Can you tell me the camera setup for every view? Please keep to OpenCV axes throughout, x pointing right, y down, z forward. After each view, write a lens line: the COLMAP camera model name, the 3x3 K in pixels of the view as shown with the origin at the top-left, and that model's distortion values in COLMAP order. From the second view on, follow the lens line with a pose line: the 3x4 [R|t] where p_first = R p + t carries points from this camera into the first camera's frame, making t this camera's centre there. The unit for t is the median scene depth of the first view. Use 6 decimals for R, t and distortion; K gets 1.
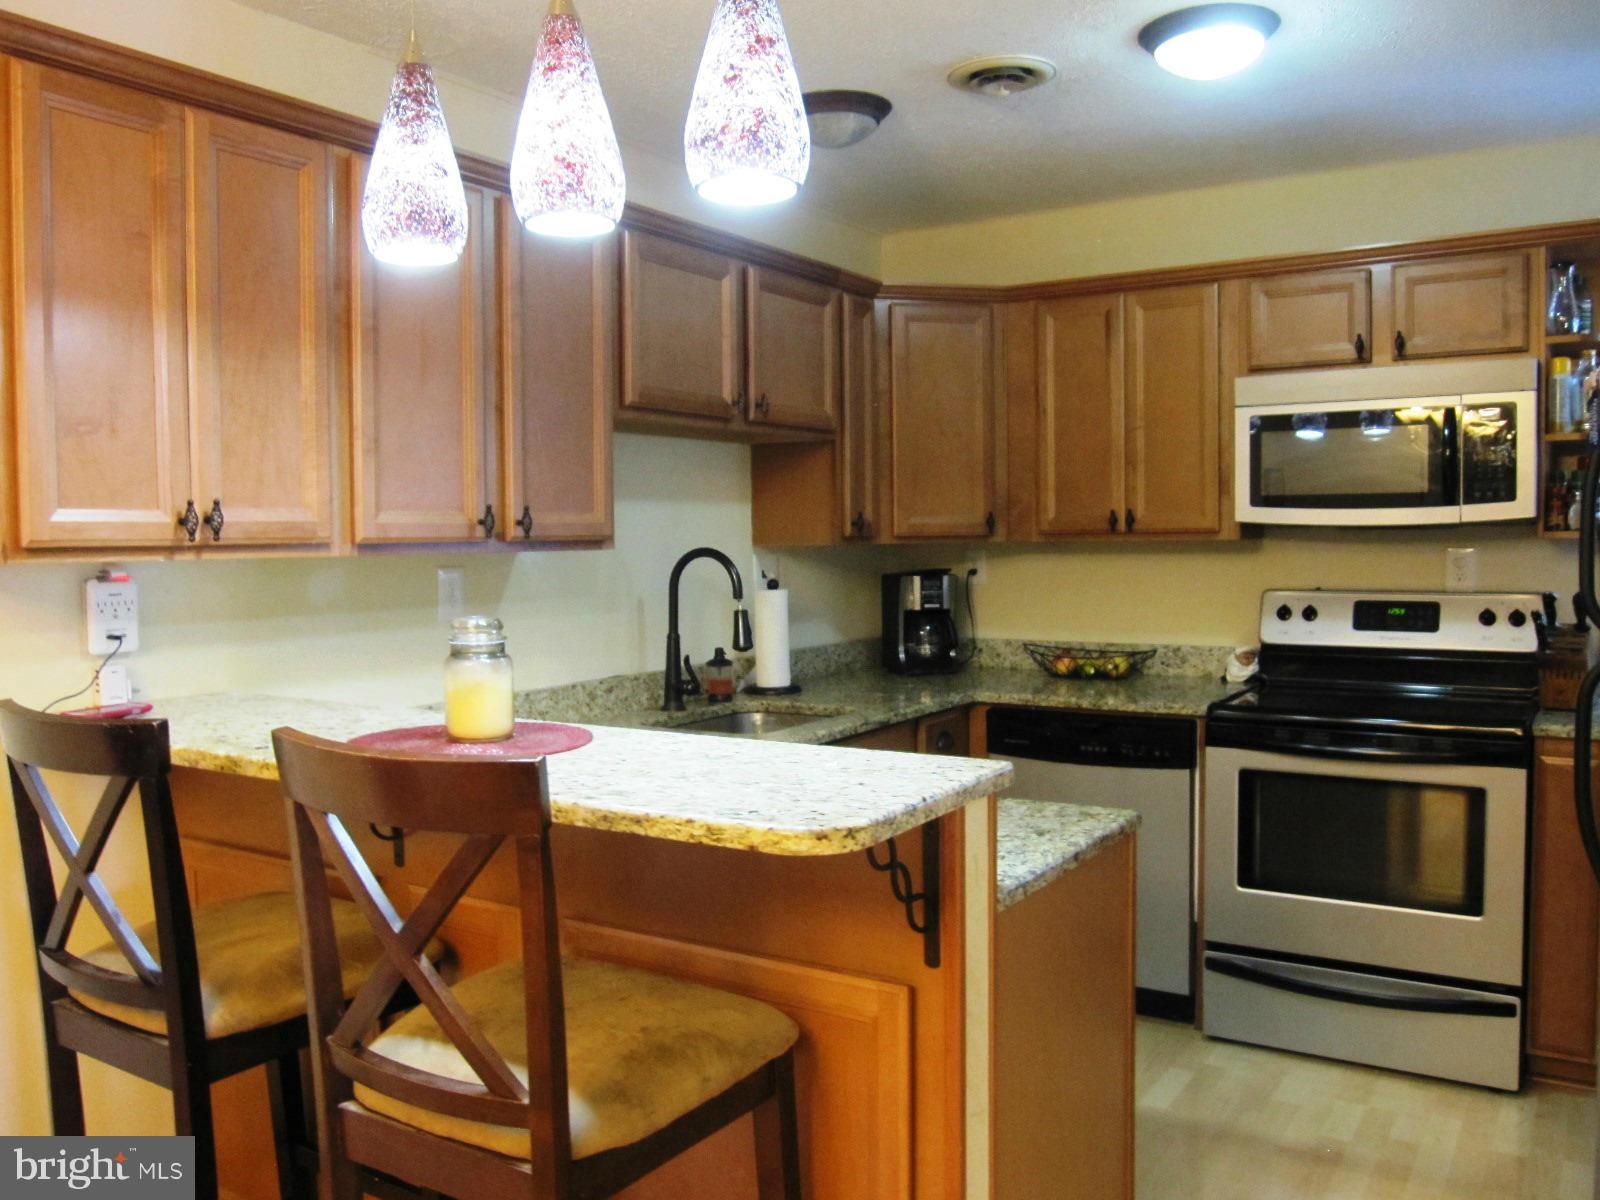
lens RADIAL K [[1322.2, 0, 800.0], [0, 1322.2, 600.0], [0, 0, 1]] dist [-0.079888, 0.064781]
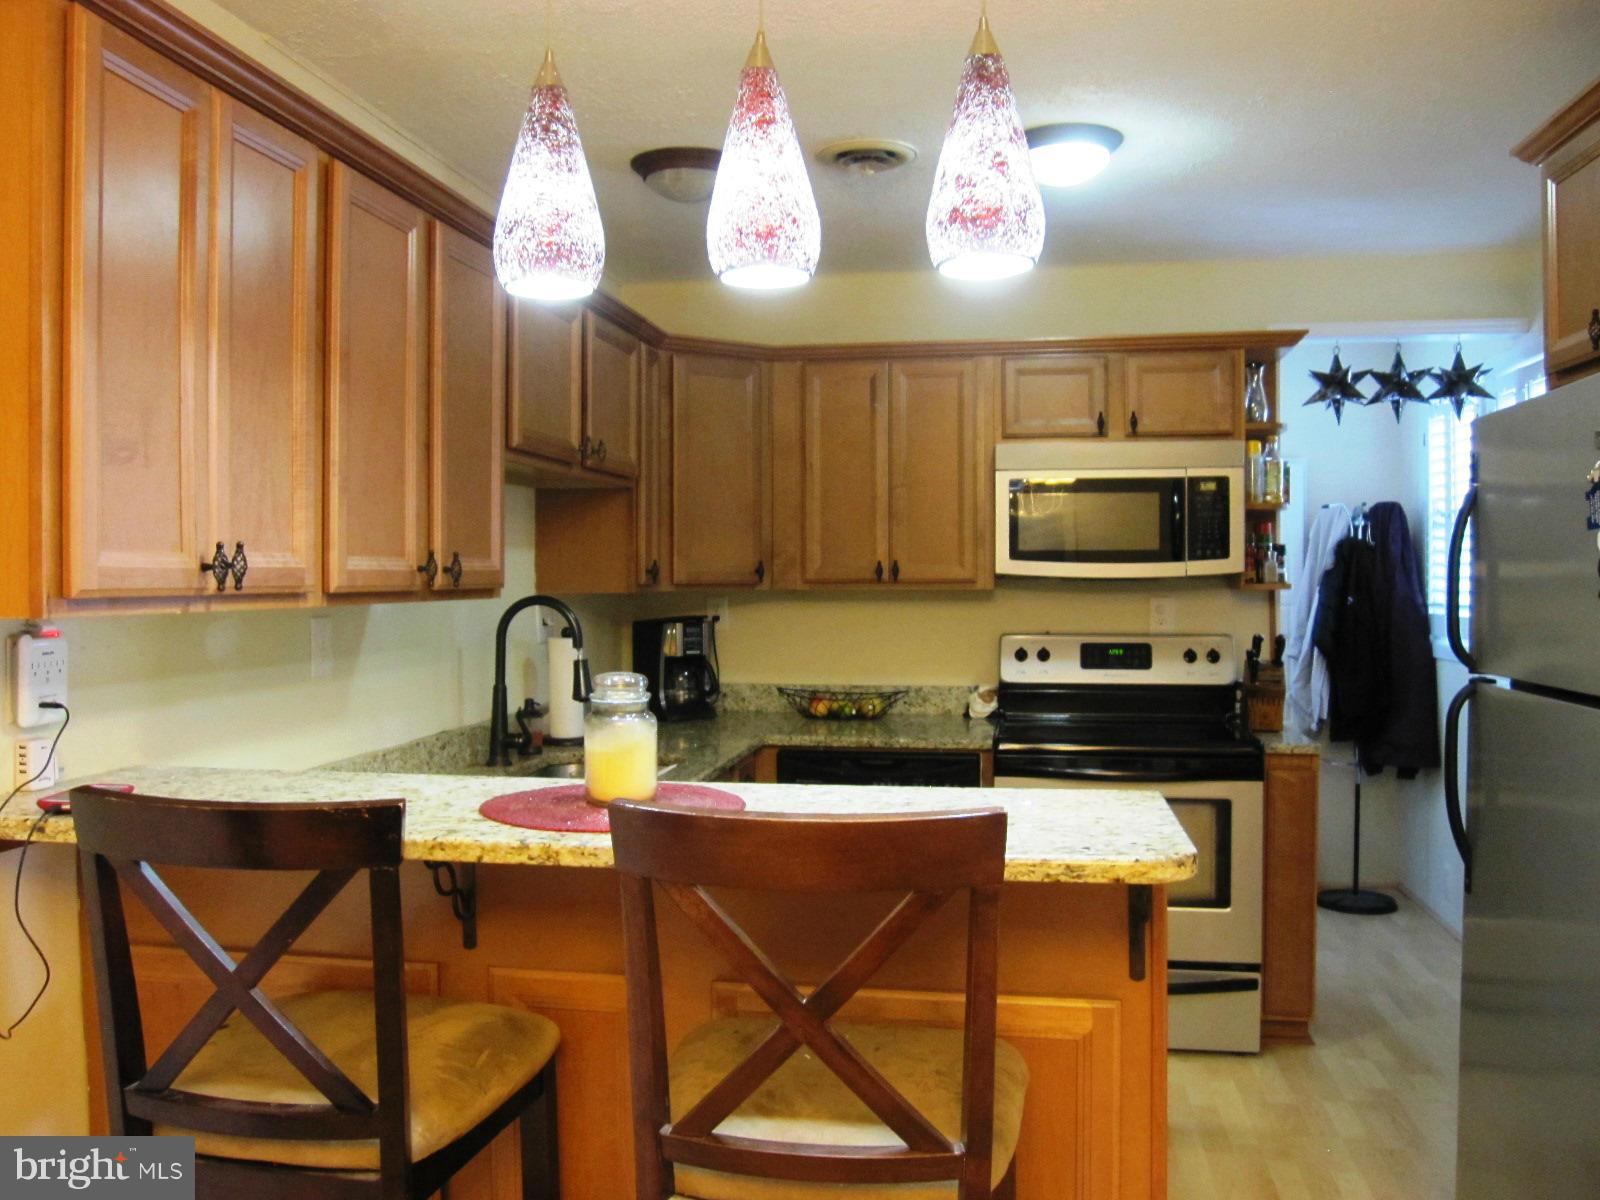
lens RADIAL K [[1315.9, 0, 807.6], [0, 1315.9, 597.4], [0, 0, 1]] dist [-0.084552, 0.045390]
pose [[0.922614, 0.002739, 0.385715, -0.260172], [0.010772, 0.999402, -0.032861, -0.004674], [-0.385575, 0.034473, 0.922032, 0.038218]]
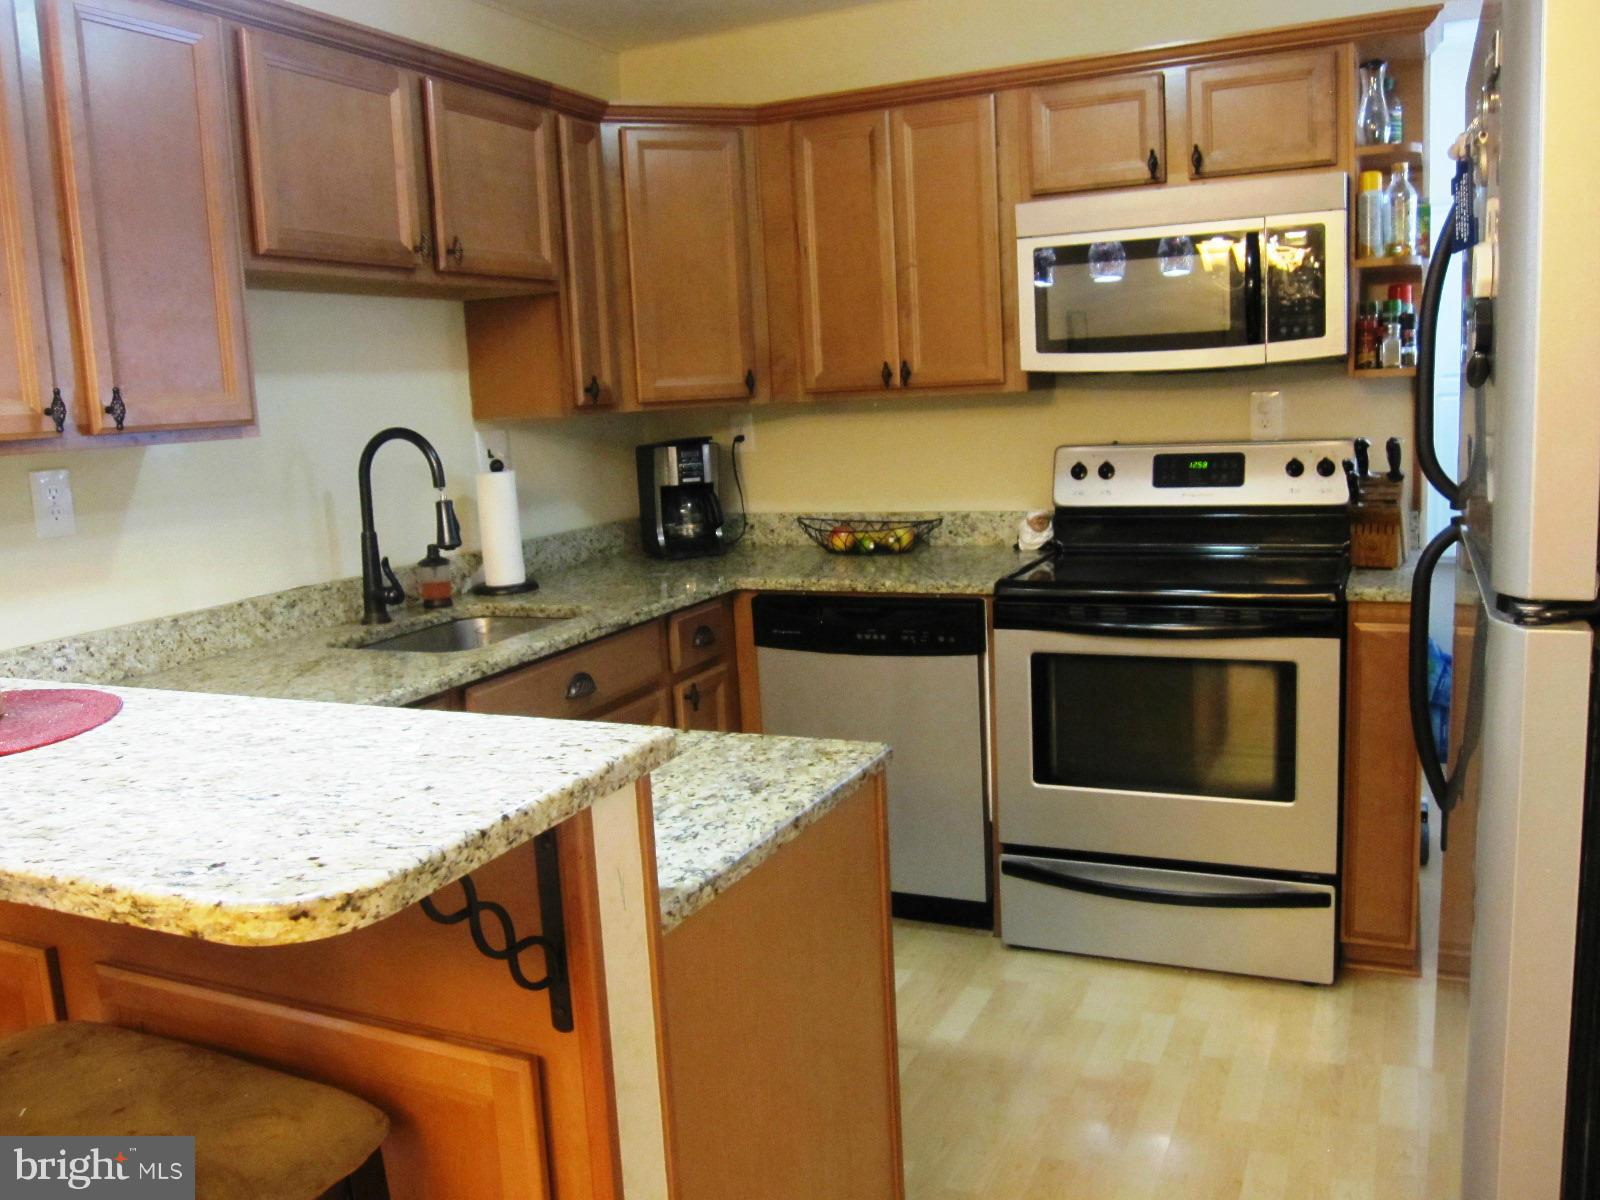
lens RADIAL K [[1322.2, 0, 800.0], [0, 1322.2, 600.0], [0, 0, 1]] dist [-0.079888, 0.064781]
pose [[0.990020, -0.058786, 0.128078, 0.066946], [0.045253, 0.993322, 0.106129, -0.007853], [-0.133462, -0.099274, 0.986069, 0.141707]]
